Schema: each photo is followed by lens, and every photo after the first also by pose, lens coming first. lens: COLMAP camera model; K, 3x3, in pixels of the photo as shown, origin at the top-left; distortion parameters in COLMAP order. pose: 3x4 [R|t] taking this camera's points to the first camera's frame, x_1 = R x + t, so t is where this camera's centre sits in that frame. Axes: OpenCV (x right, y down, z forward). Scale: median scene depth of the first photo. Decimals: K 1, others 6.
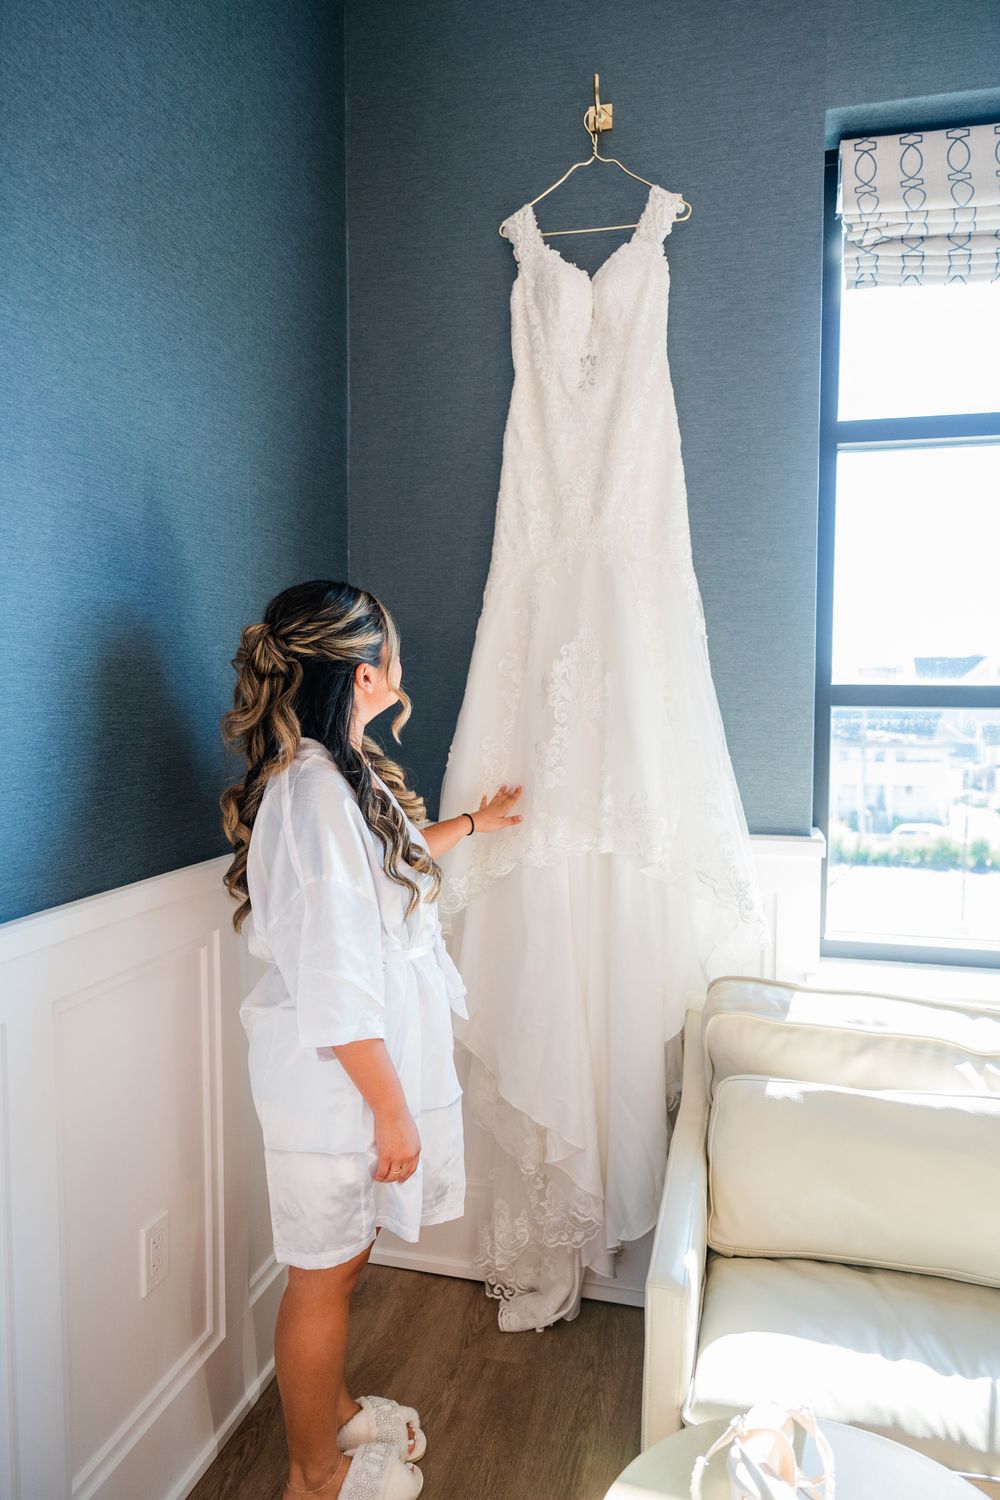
lens RADIAL K [[1047.1, 0, 507.5], [0, 1047.1, 759.5], [0, 0, 1]] dist [0.012957, -0.004262]
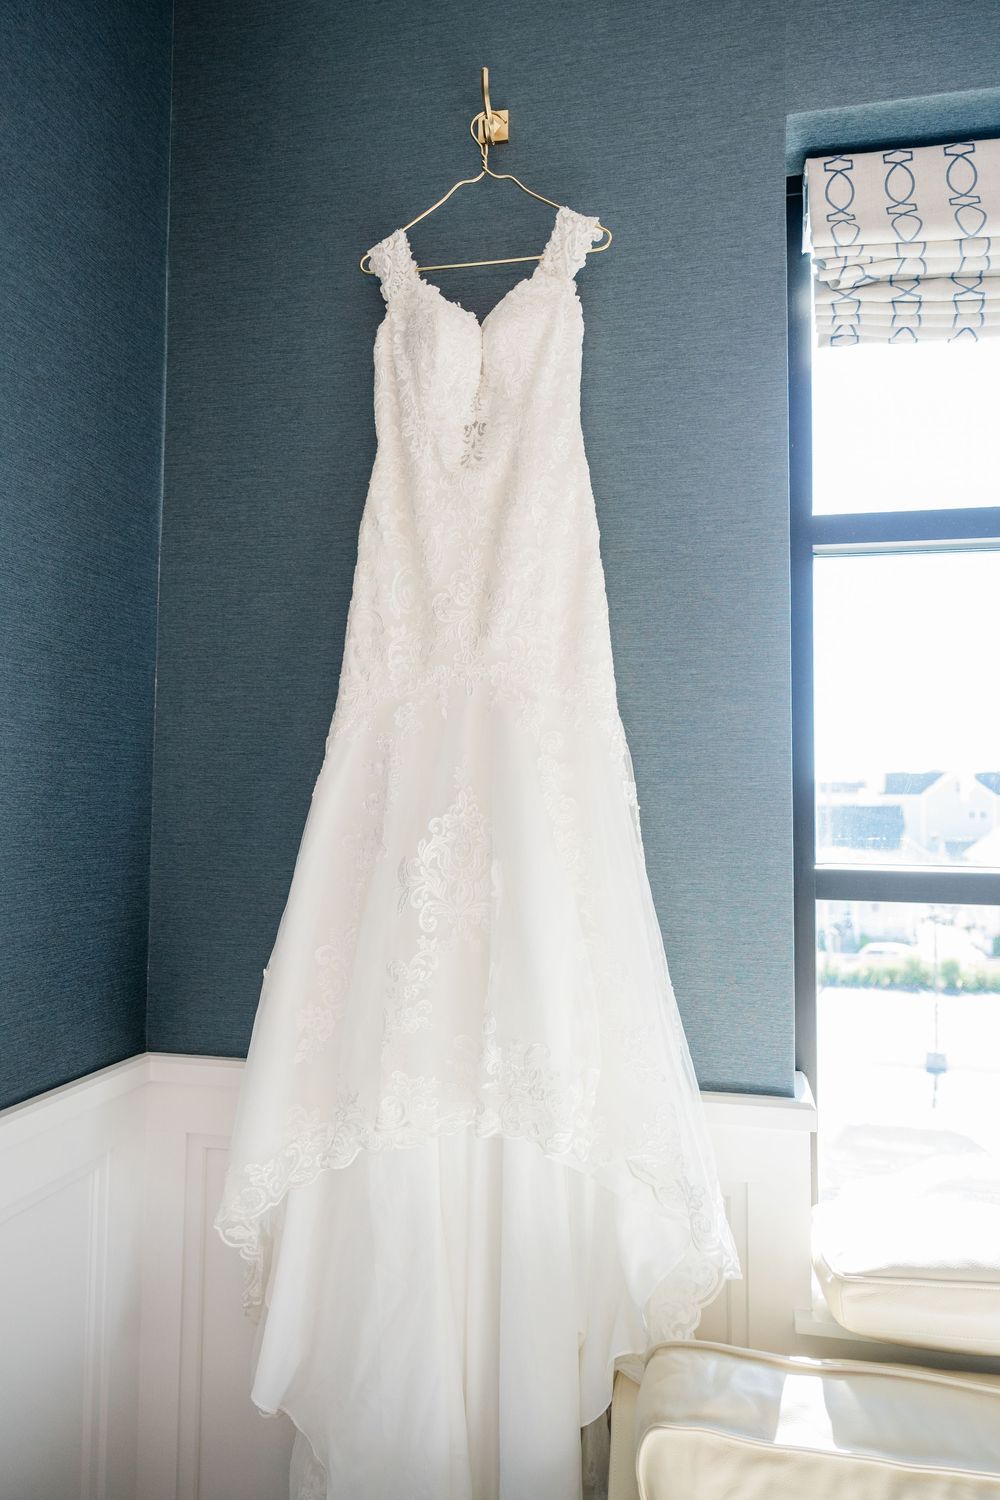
lens RADIAL K [[1078.7, 0, 500.0], [0, 1078.7, 750.0], [0, 0, 1]] dist [0.004514, 0.002446]
pose [[0.999469, 0.007320, 0.031766, 0.073804], [-0.003469, 0.992814, -0.119616, -0.068490], [-0.032413, 0.119442, 0.992312, 0.282875]]
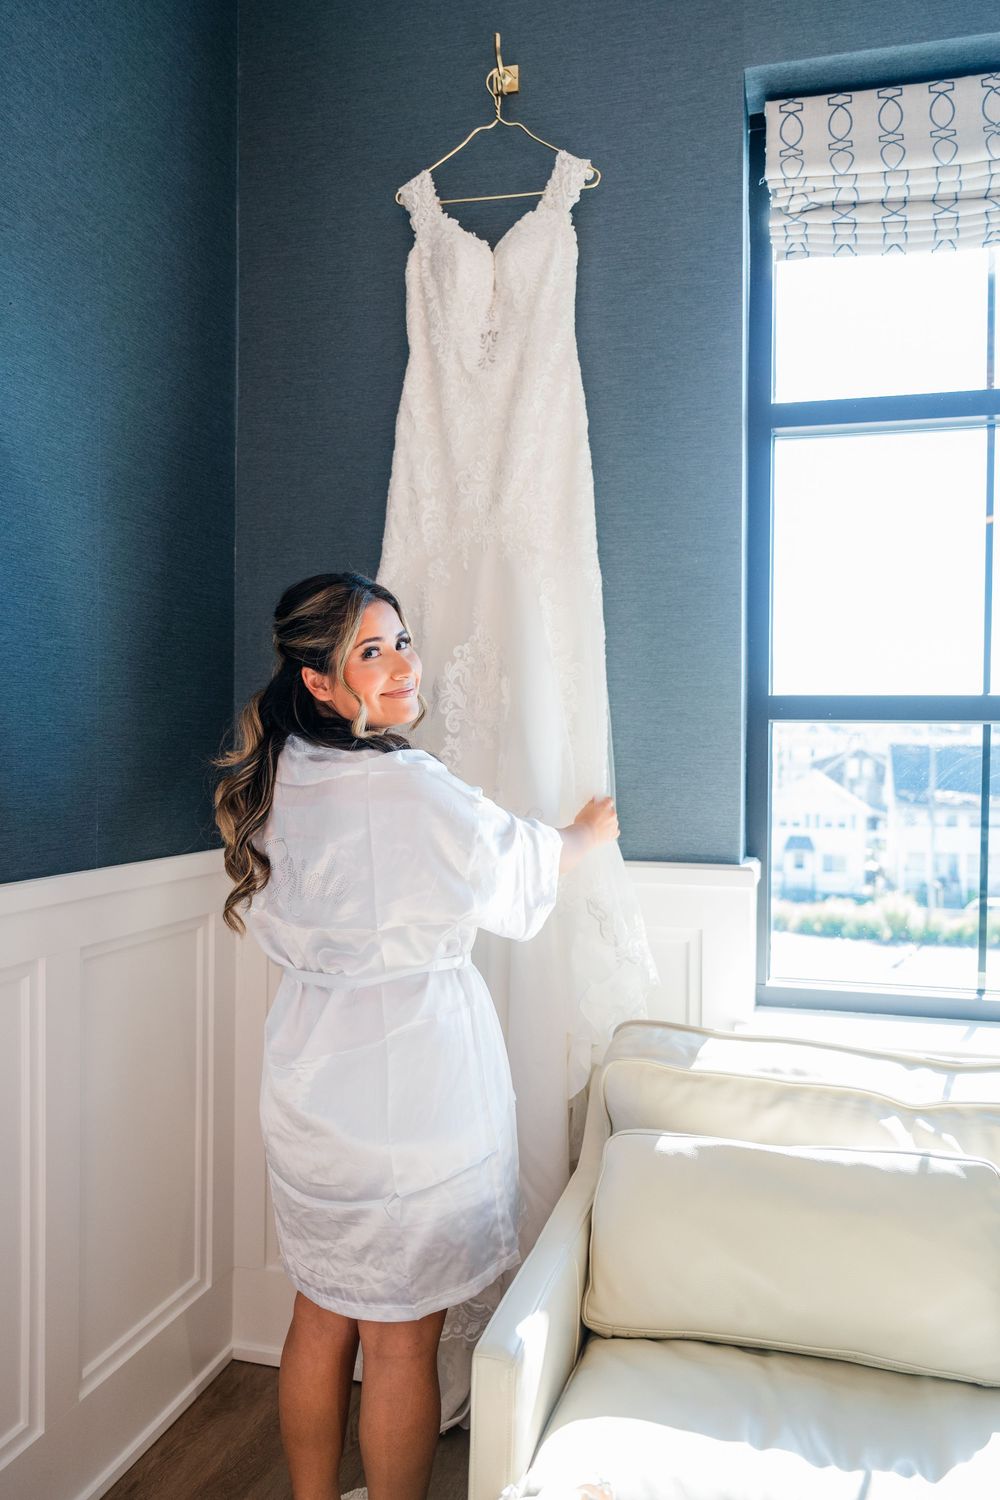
lens RADIAL K [[1188.2, 0, 500.0], [0, 1188.2, 750.0], [0, 0, 1]] dist [0.001394, 0.007592]
pose [[0.999840, 0.004012, -0.017442, 0.107185], [-0.005029, 0.998264, -0.058678, 0.037789], [0.017176, 0.058757, 0.998125, -0.005345]]
